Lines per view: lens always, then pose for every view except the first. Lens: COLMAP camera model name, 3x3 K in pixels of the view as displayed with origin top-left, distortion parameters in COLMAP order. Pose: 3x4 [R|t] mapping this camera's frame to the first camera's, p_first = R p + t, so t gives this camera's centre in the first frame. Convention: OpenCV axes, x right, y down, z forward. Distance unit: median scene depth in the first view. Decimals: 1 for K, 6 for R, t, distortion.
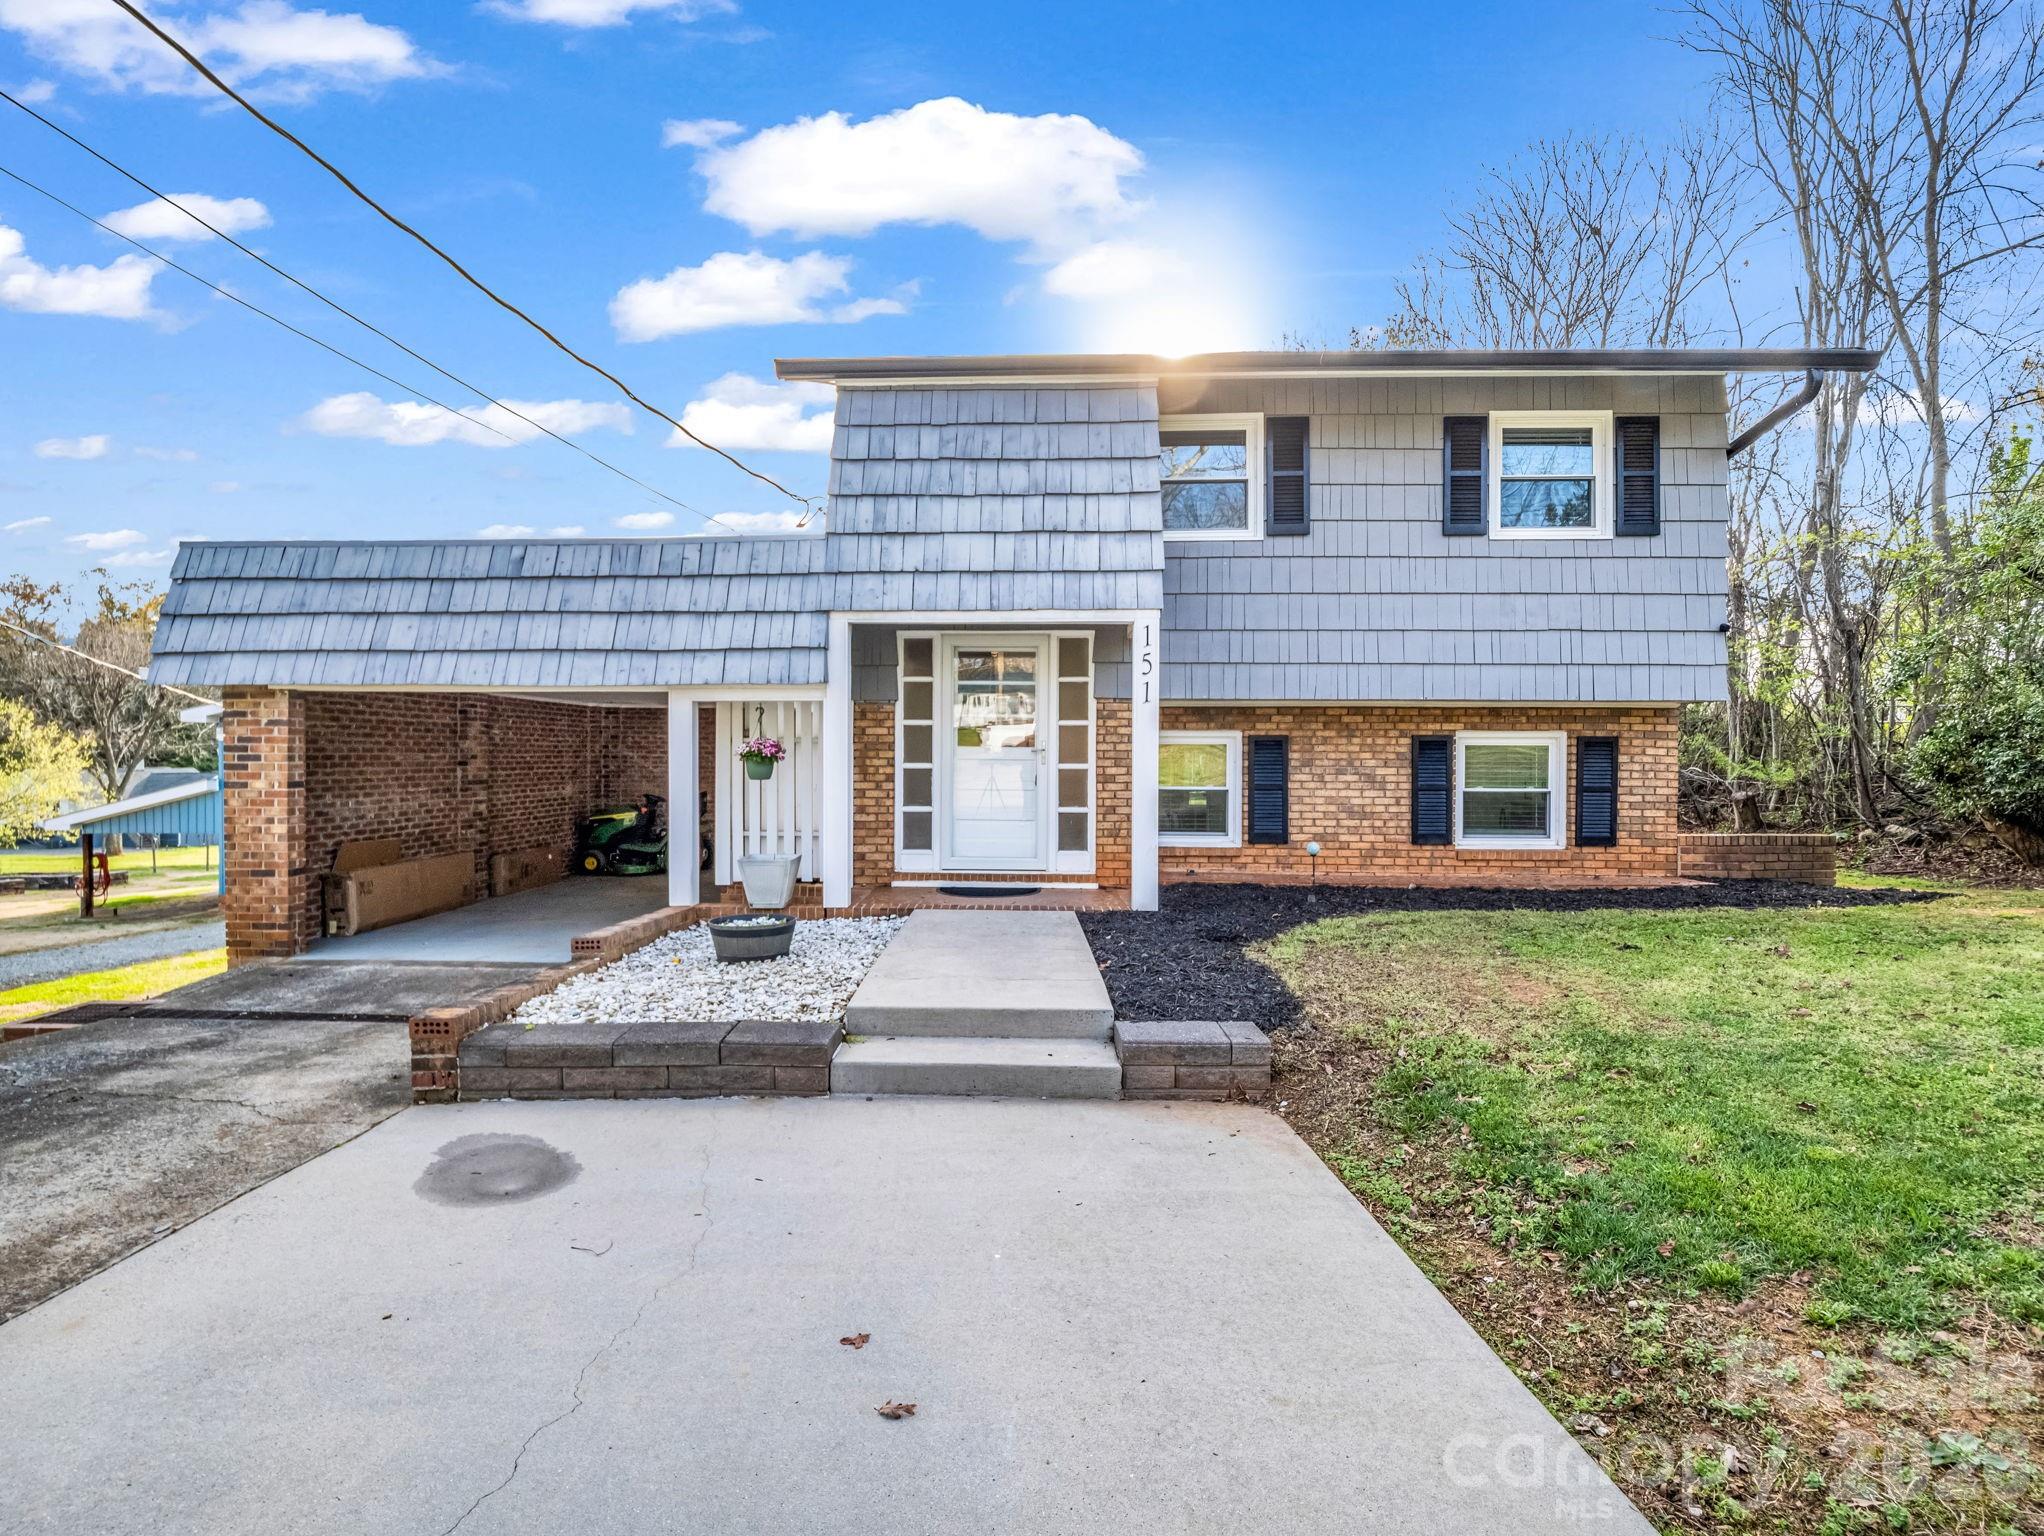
lens RADIAL K [[1061.1, 0, 1022.0], [0, 1061.1, 768.0], [0, 0, 1]] dist [-0.000216, 0.000130]
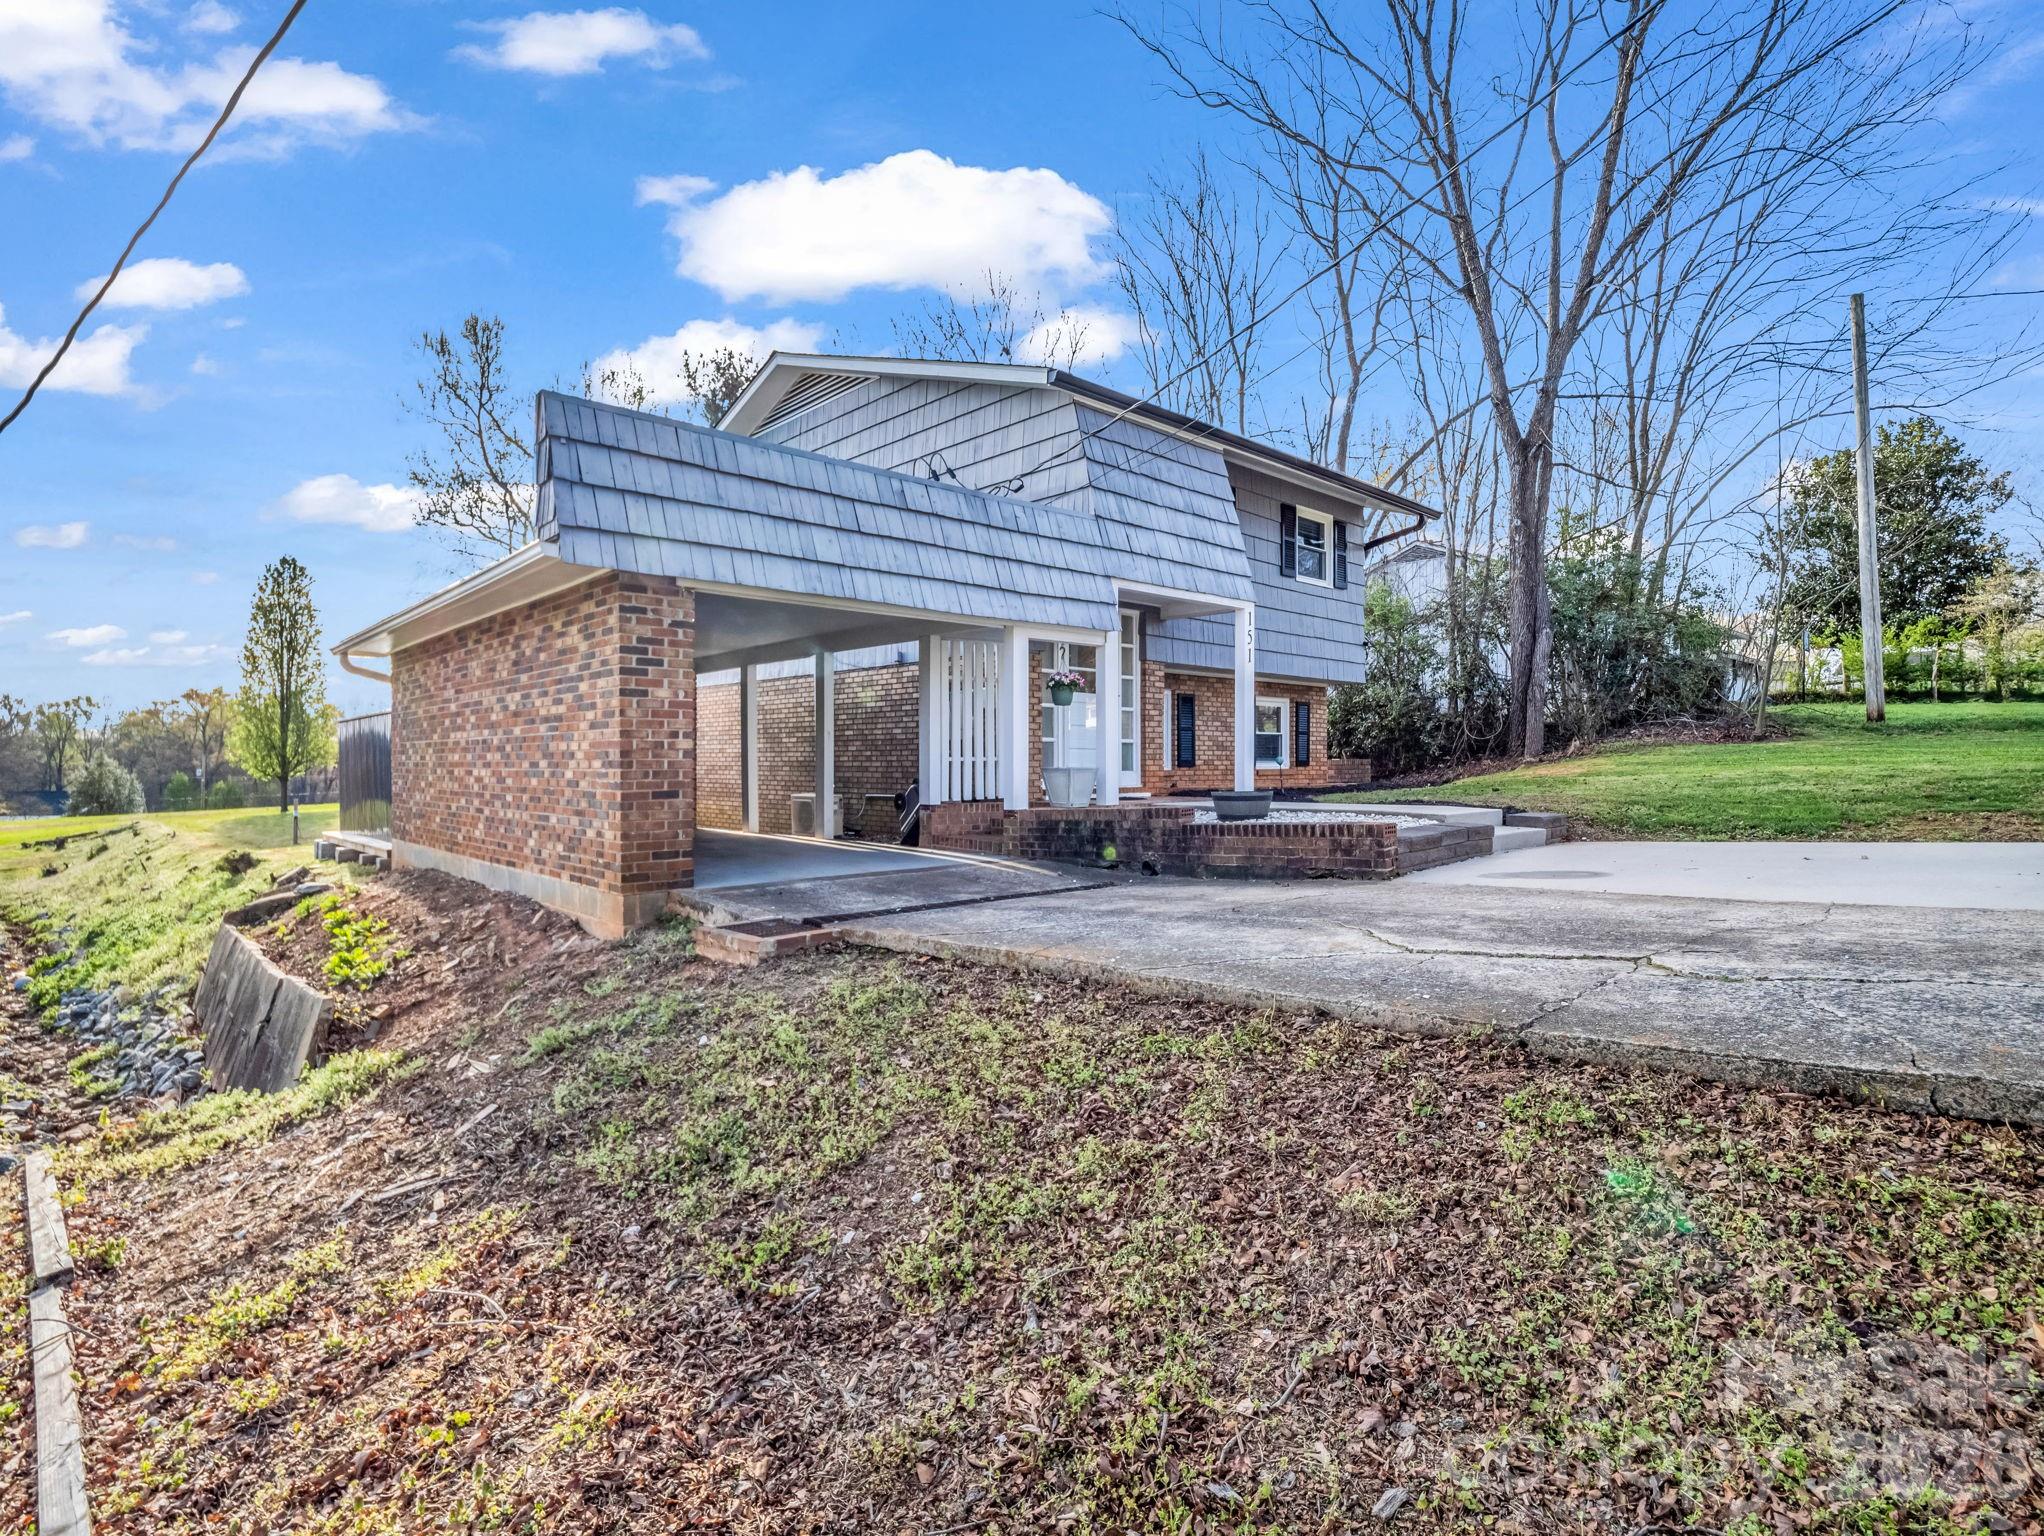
lens RADIAL K [[1061.1, 0, 1022.0], [0, 1061.1, 768.0], [0, 0, 1]] dist [-0.000216, 0.000130]
pose [[0.687009, -0.008028, 0.726605, -1.099102], [0.012627, 0.999920, -0.000892, 0.078250], [-0.726539, 0.009788, 0.687055, 0.174030]]
